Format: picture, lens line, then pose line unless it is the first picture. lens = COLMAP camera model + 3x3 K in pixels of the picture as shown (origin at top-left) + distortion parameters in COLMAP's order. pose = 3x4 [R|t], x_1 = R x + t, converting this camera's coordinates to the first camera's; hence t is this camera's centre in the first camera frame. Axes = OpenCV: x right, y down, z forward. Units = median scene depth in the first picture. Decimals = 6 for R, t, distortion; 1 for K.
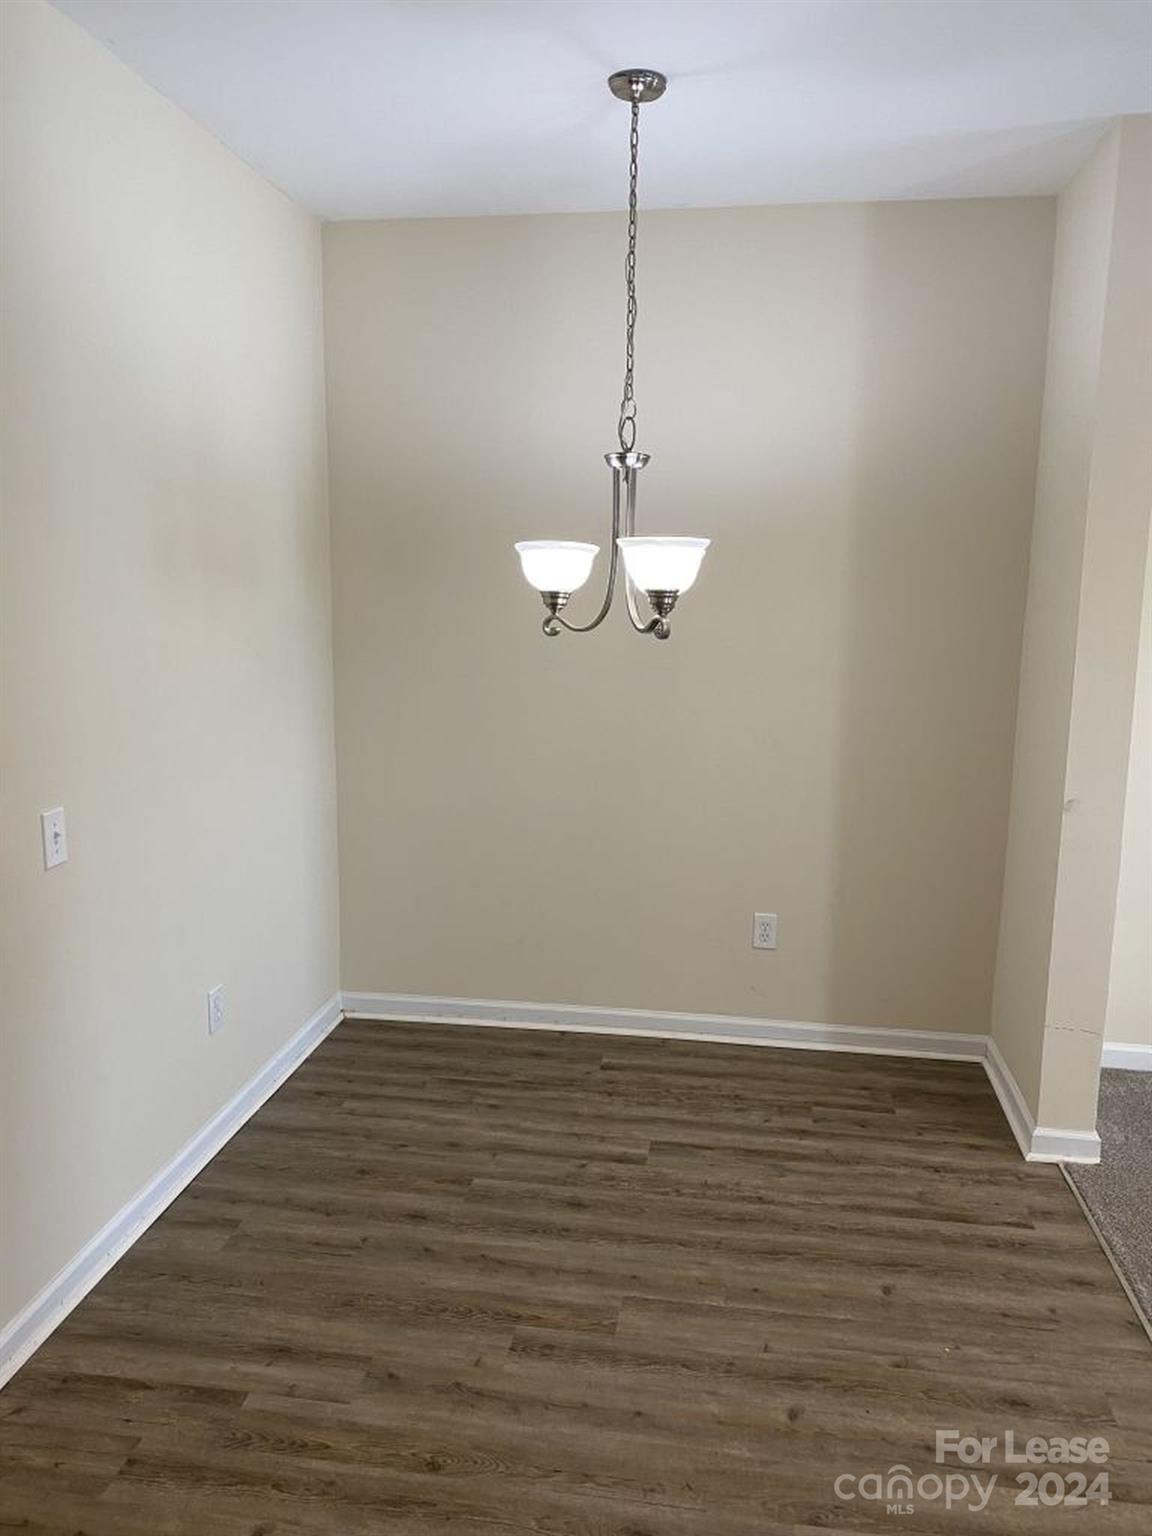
lens RADIAL K [[1181.4, 0, 576.0], [0, 1181.4, 768.0], [0, 0, 1]] dist [0.016967, -0.003551]
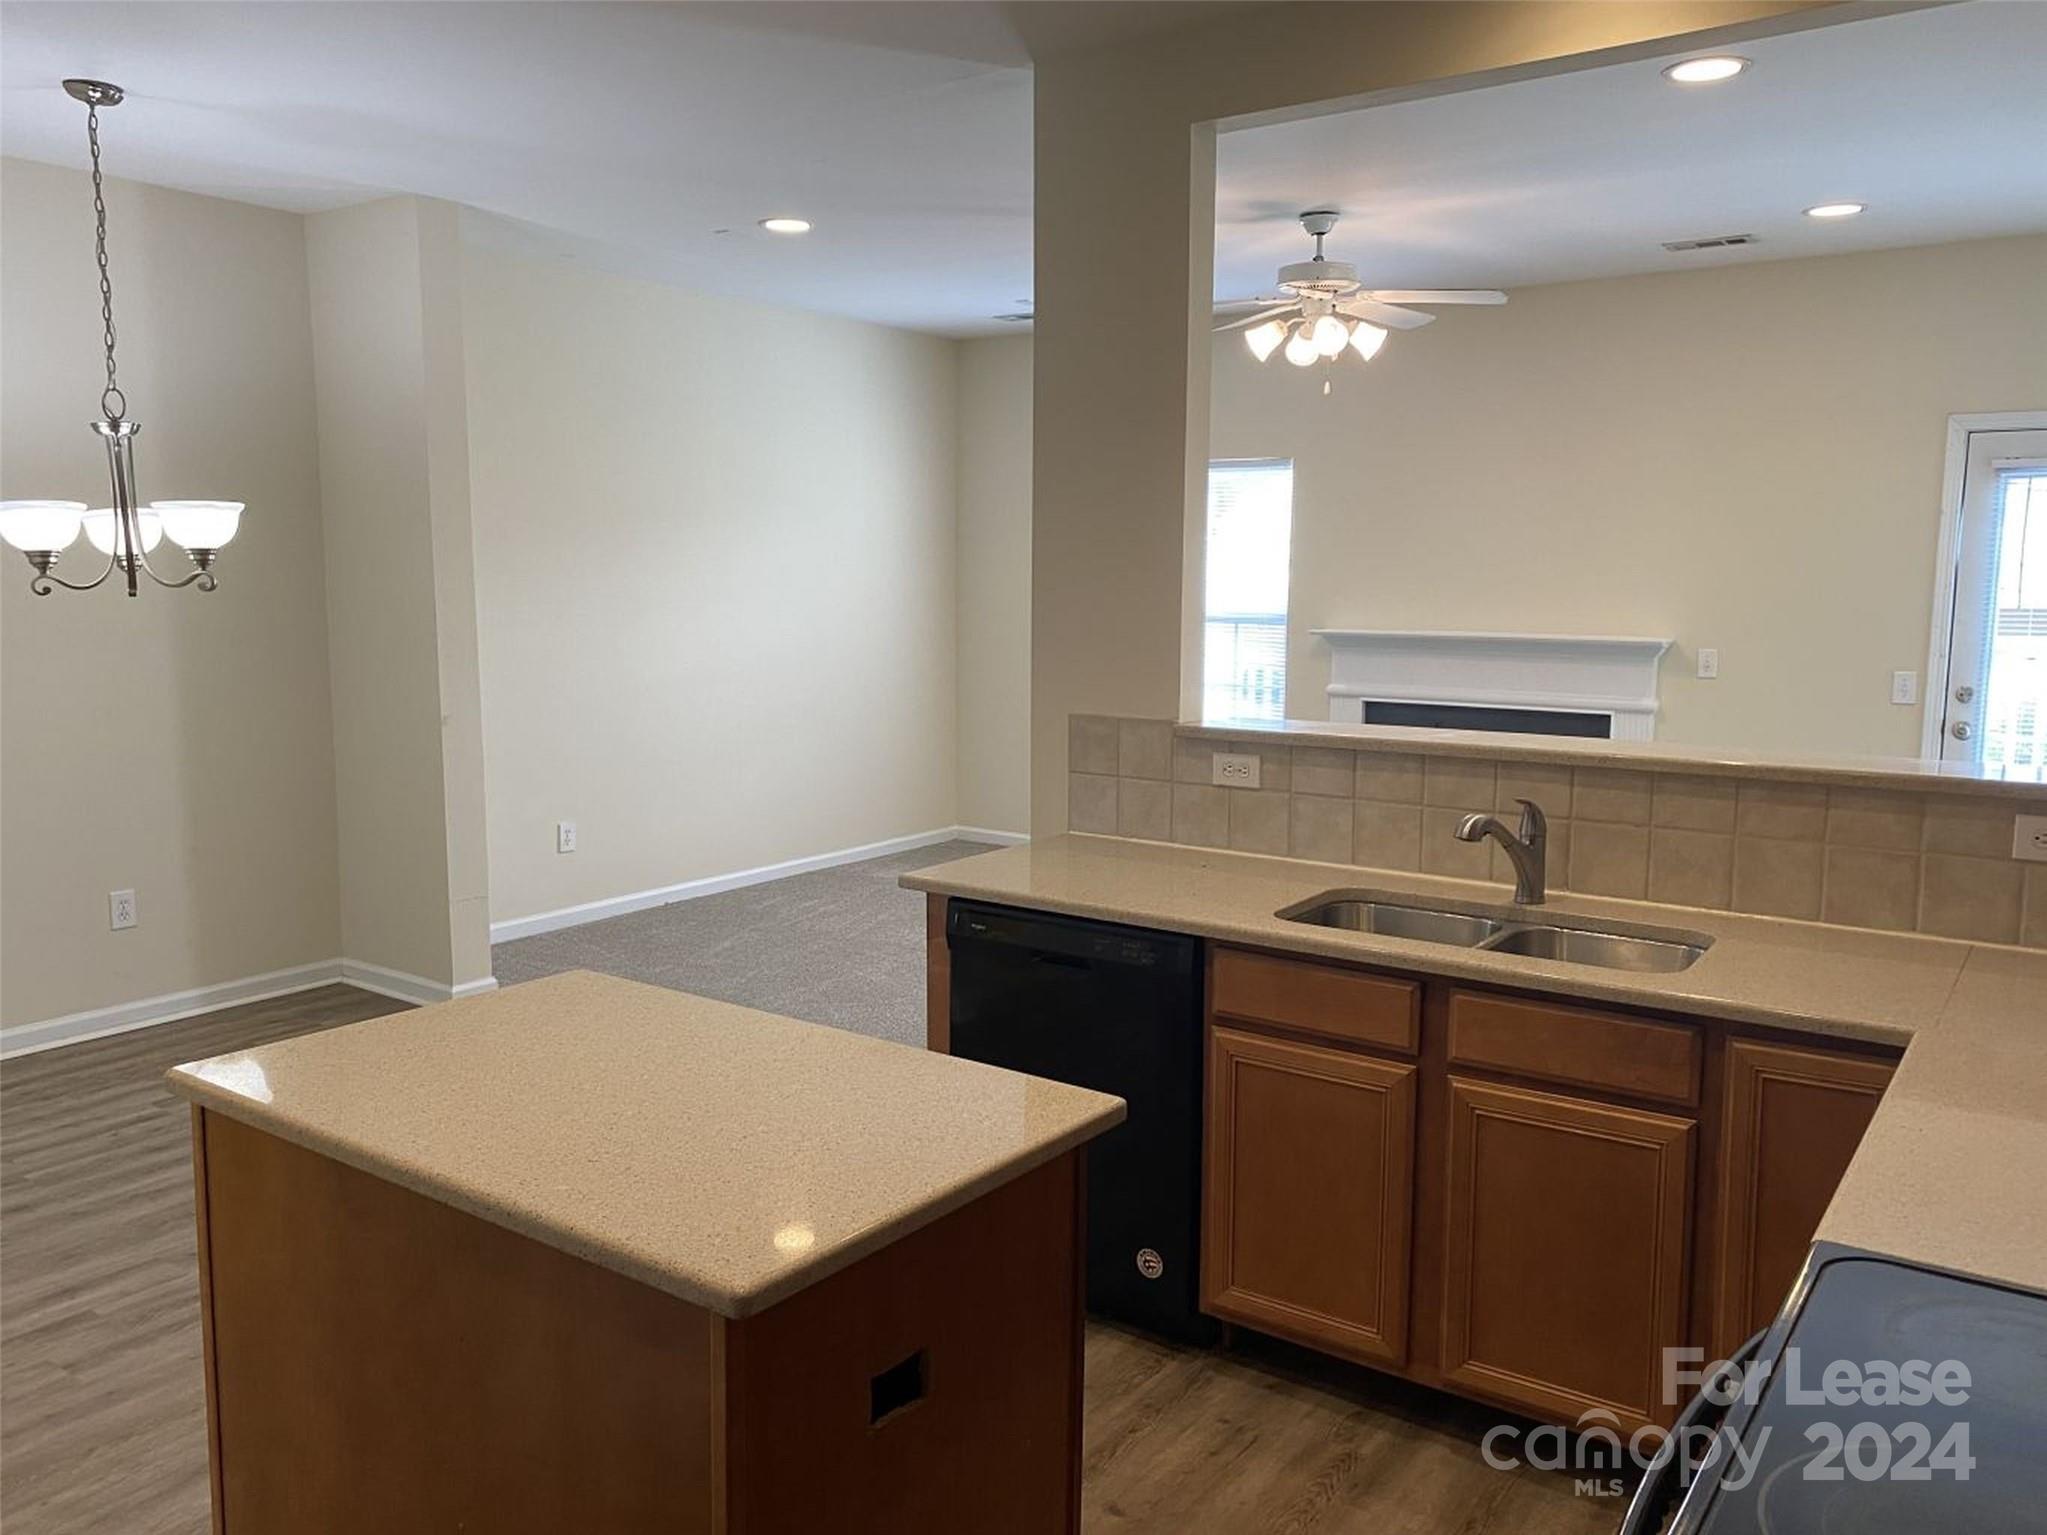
lens RADIAL K [[1571.7, 0, 1015.4], [0, 1571.7, 777.6], [0, 0, 1]] dist [0.030237, -0.026254]
pose [[0.448320, -0.134863, 0.883641, -0.814937], [0.152934, 0.985549, 0.072824, 0.064295], [-0.880693, 0.102491, 0.462467, -0.312624]]
